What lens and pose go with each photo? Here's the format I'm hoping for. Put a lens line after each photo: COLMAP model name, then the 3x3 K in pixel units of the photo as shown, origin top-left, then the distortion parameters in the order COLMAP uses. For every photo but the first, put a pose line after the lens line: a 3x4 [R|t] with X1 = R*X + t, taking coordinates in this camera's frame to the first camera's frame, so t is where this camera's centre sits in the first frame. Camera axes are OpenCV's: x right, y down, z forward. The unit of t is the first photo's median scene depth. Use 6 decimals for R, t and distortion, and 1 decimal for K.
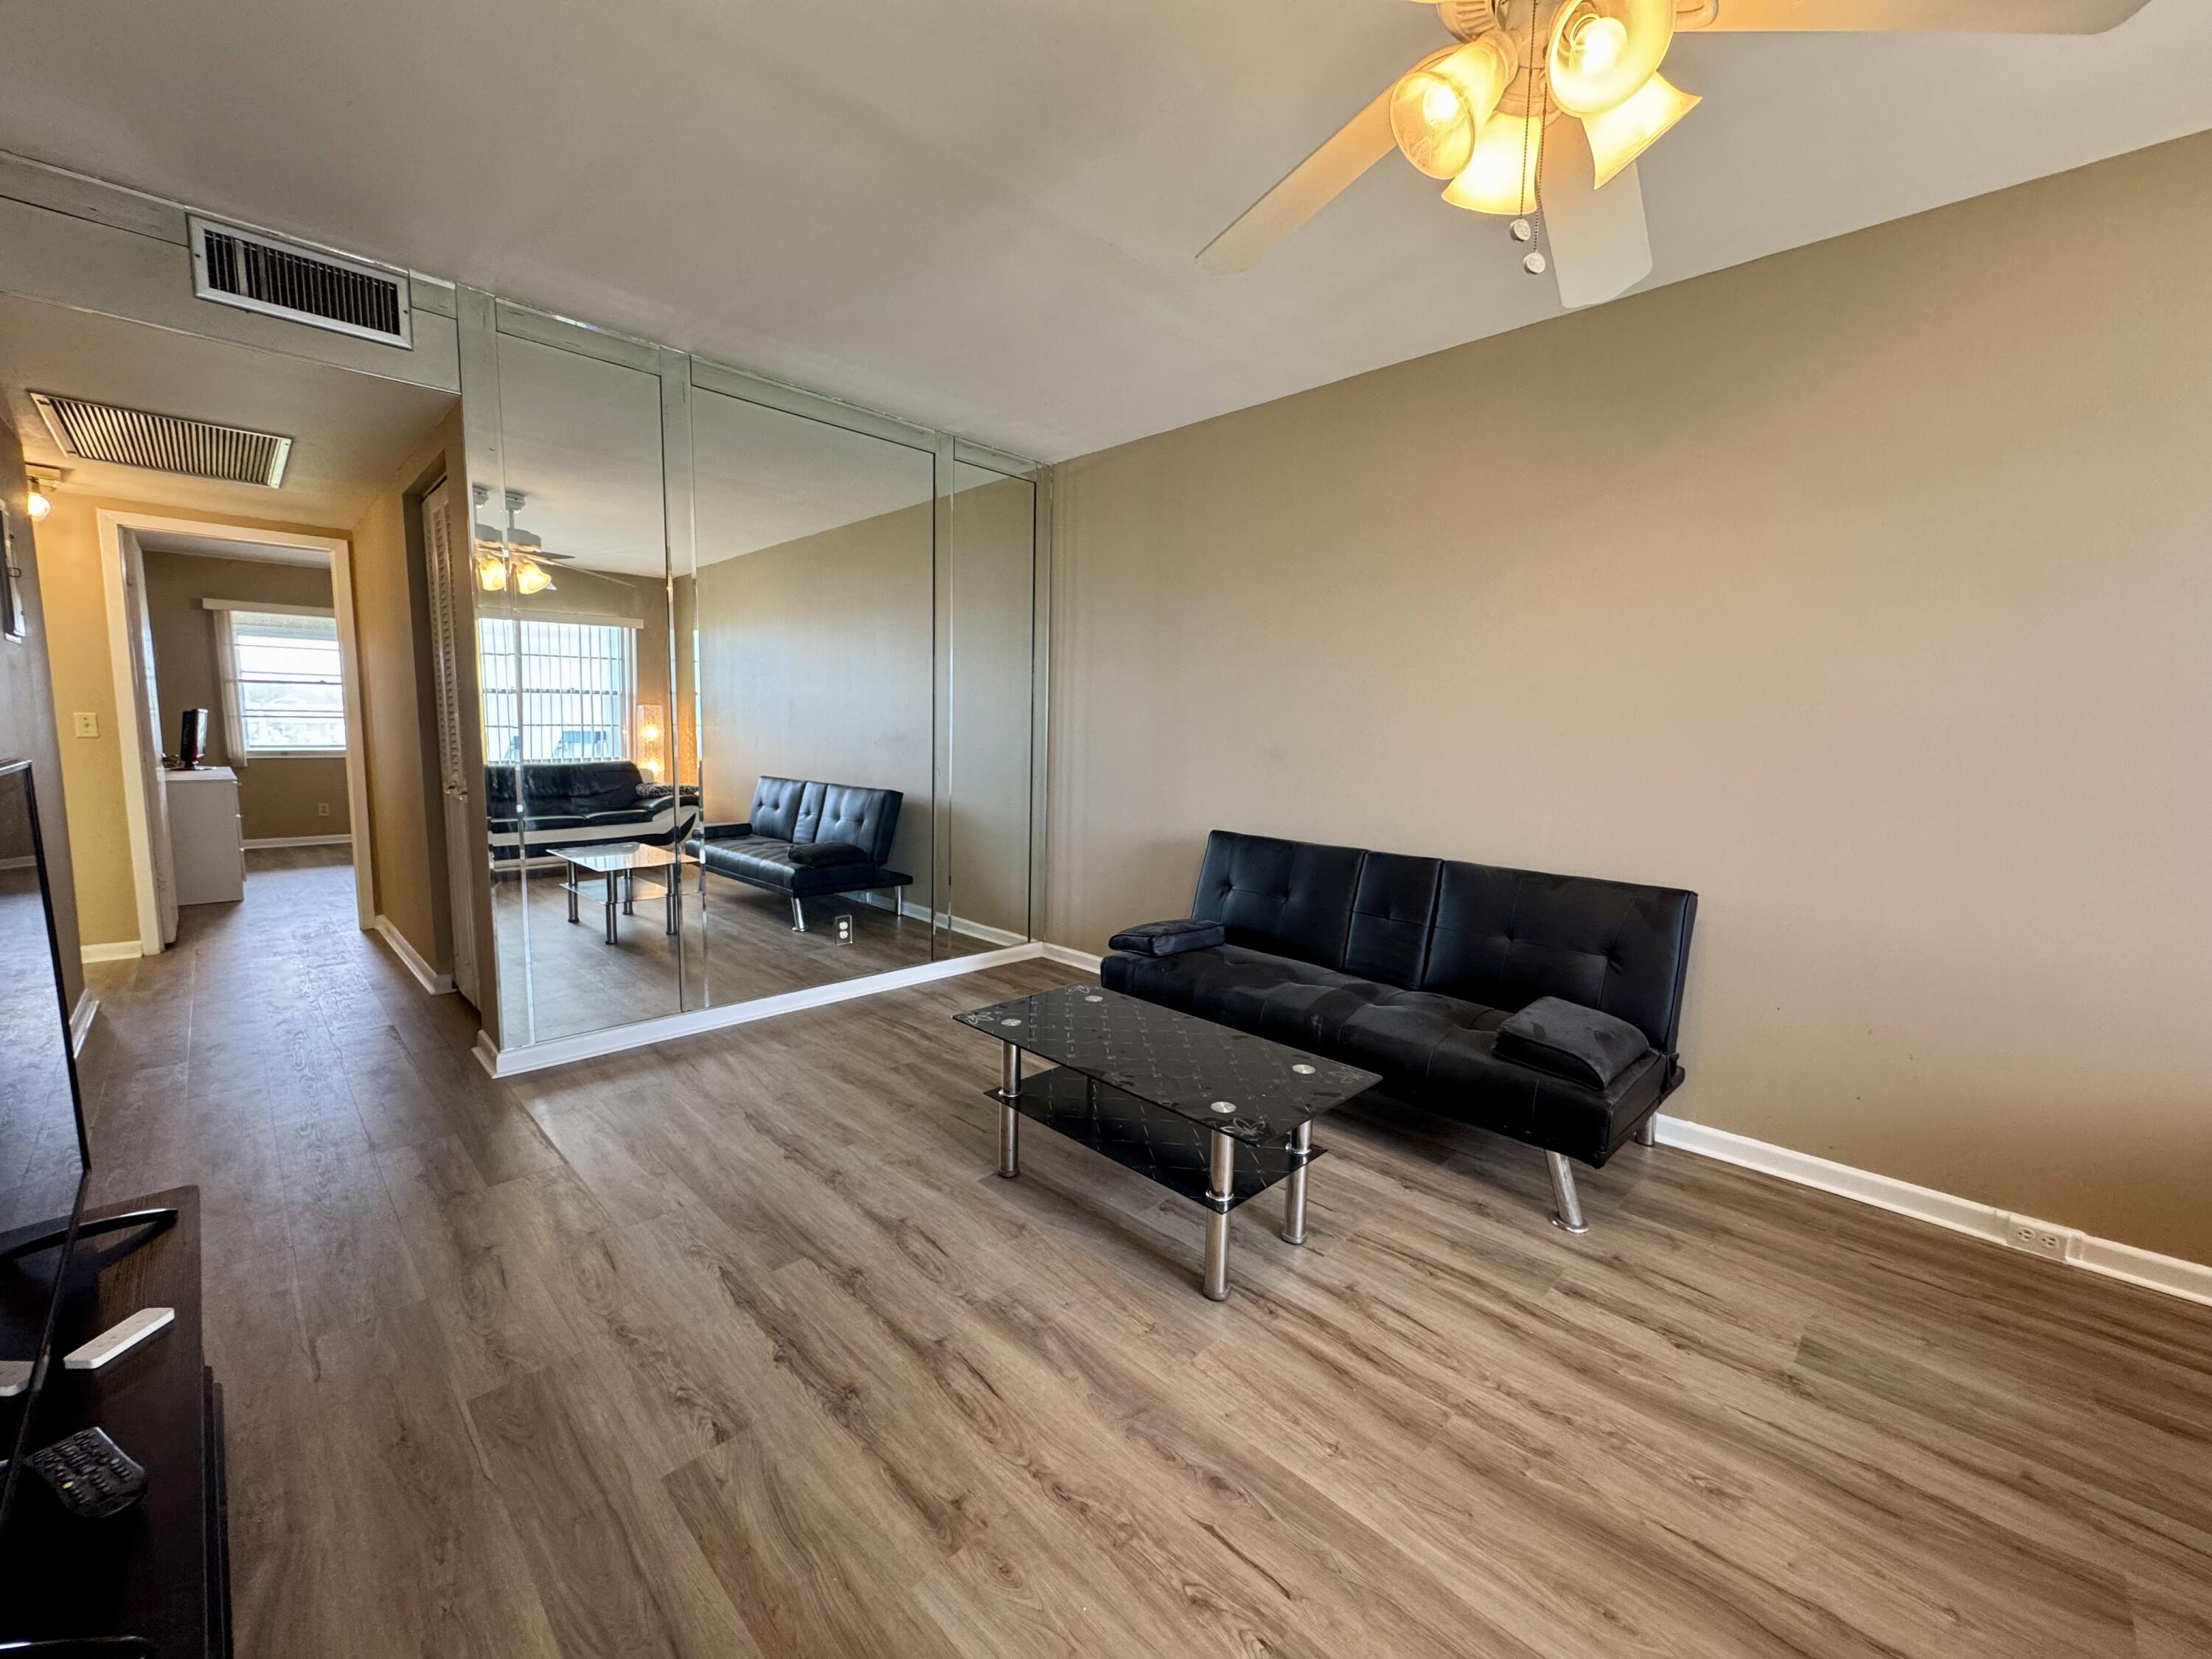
lens RADIAL K [[876.0, 0, 1117.5], [0, 876.0, 828.7], [0, 0, 1]] dist [-0.011716, 0.002432]
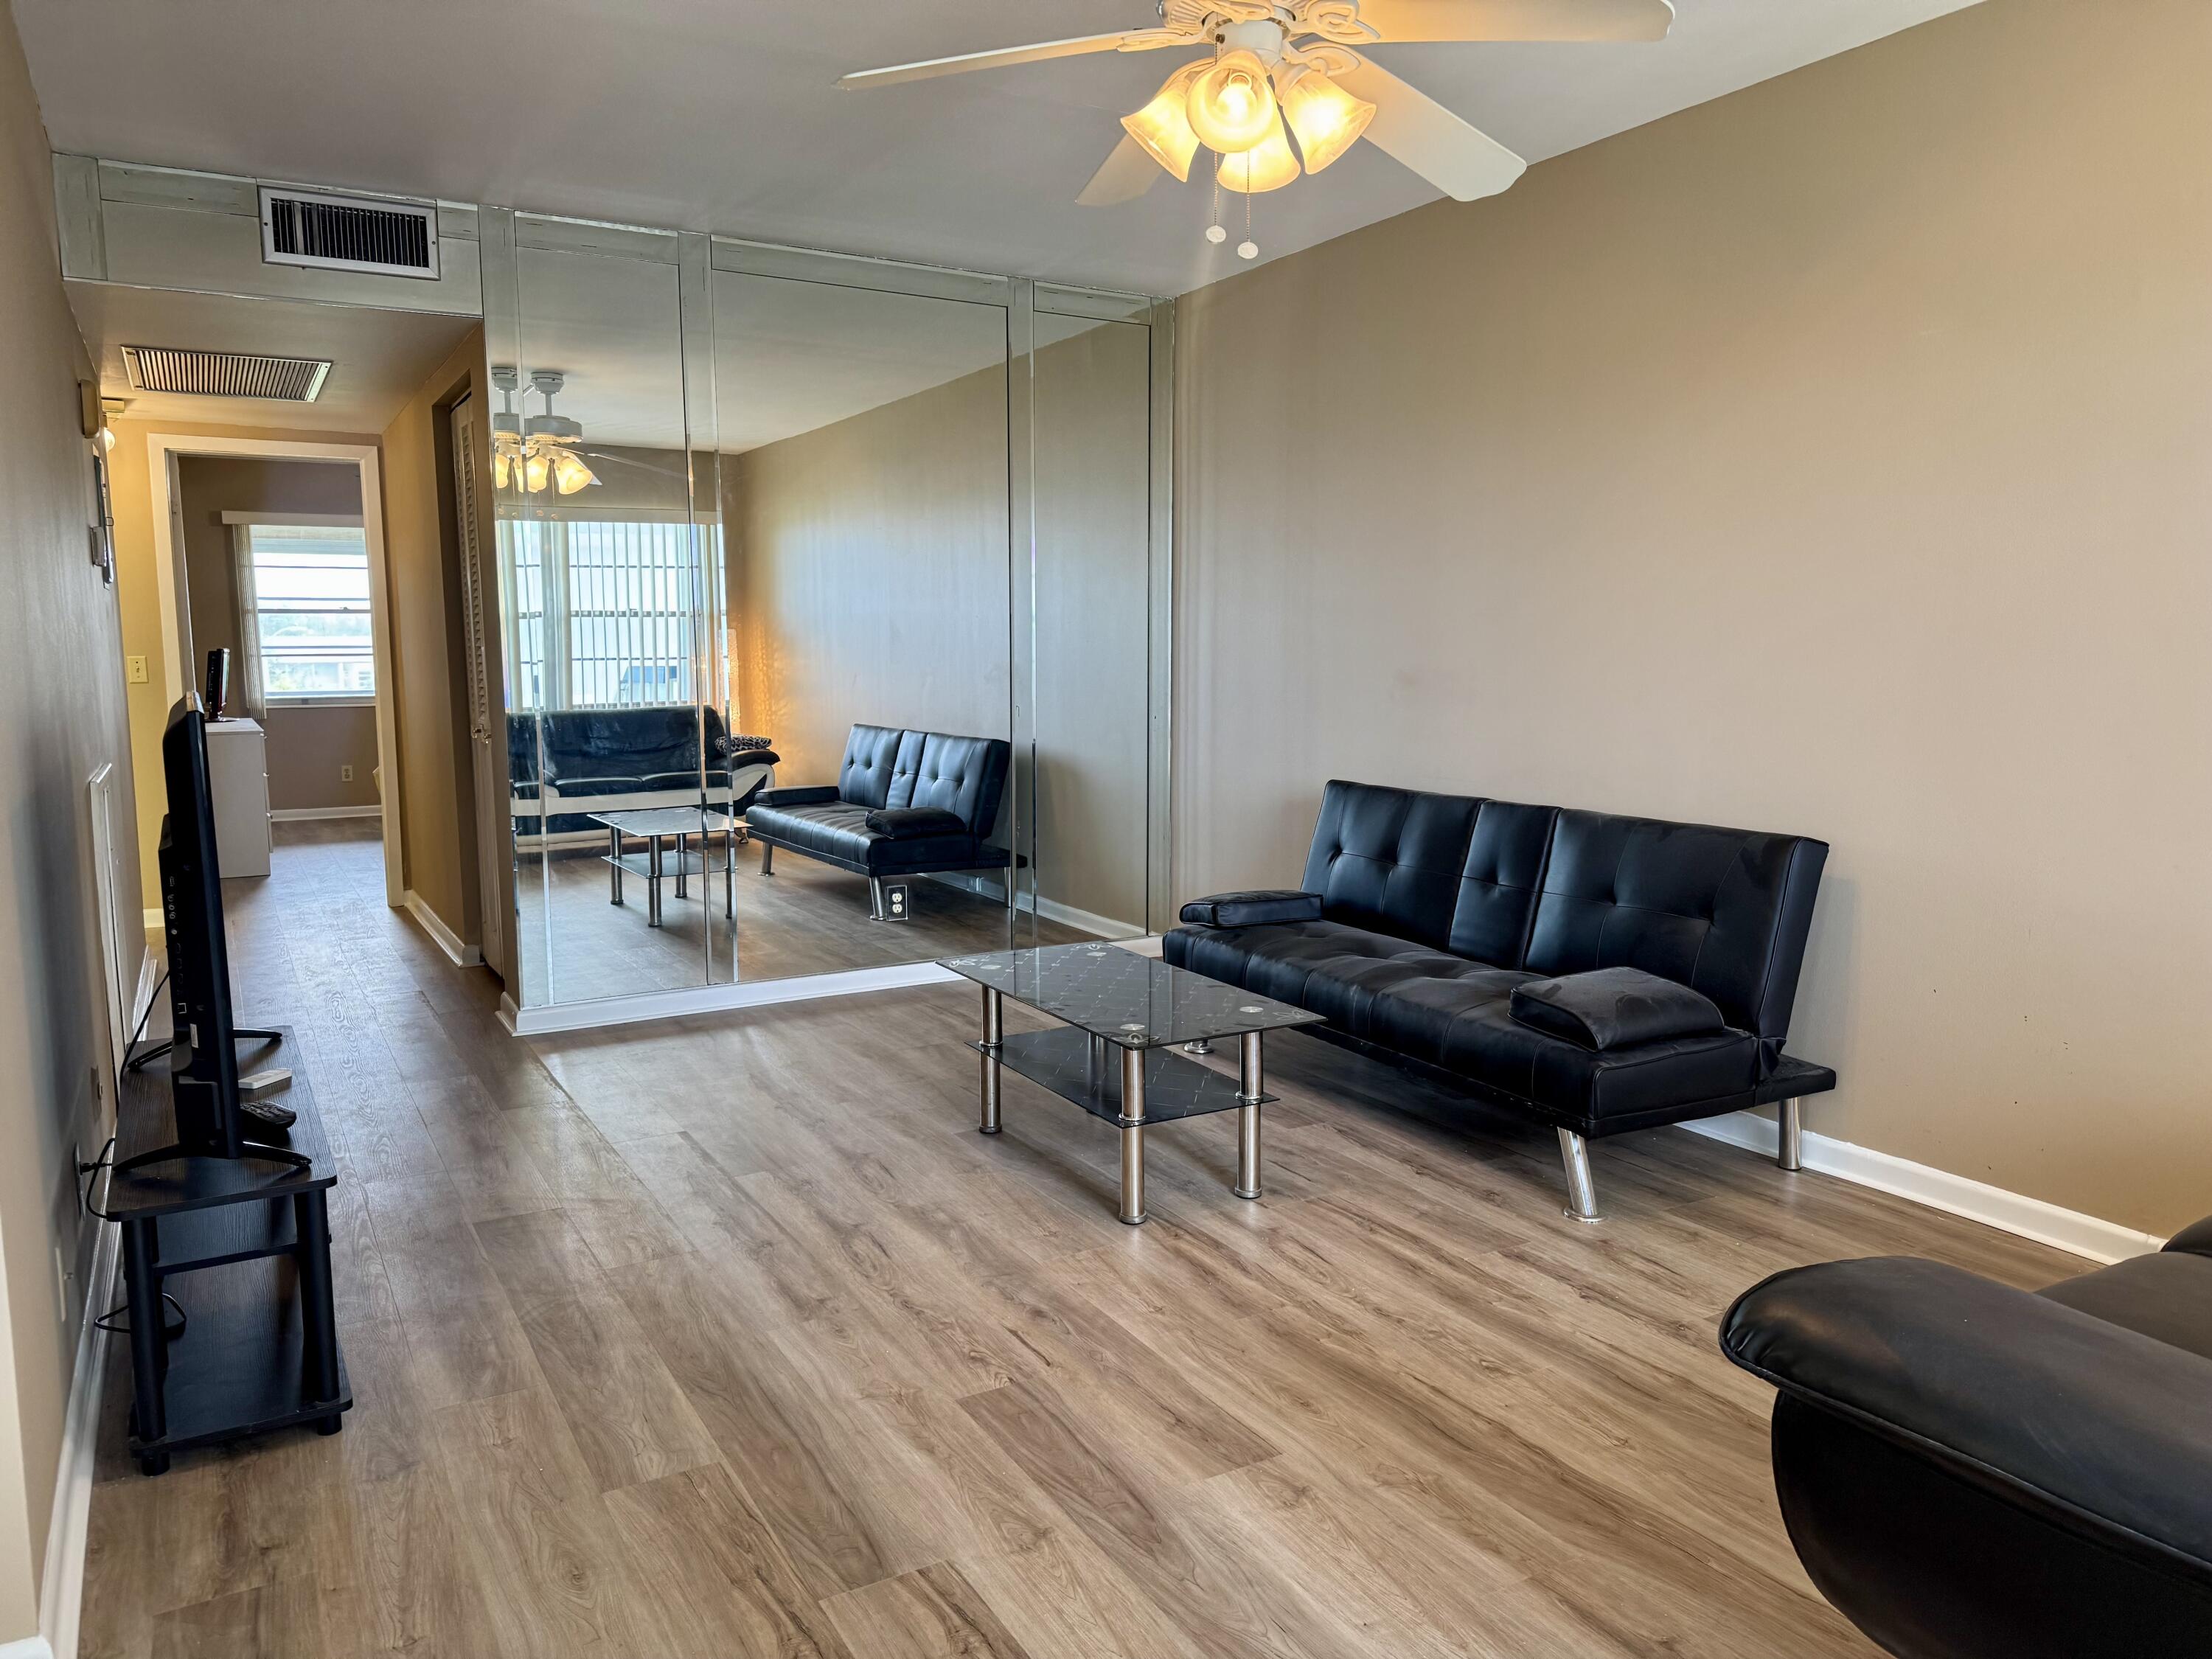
lens RADIAL K [[1489.2, 0, 1123.0], [0, 1489.2, 836.6], [0, 0, 1]] dist [0.027560, -0.033139]
pose [[0.967094, 0.010284, -0.254212, 0.366423], [-0.007796, 0.999911, 0.010793, 0.055199], [0.254300, -0.008456, 0.967088, -0.439341]]
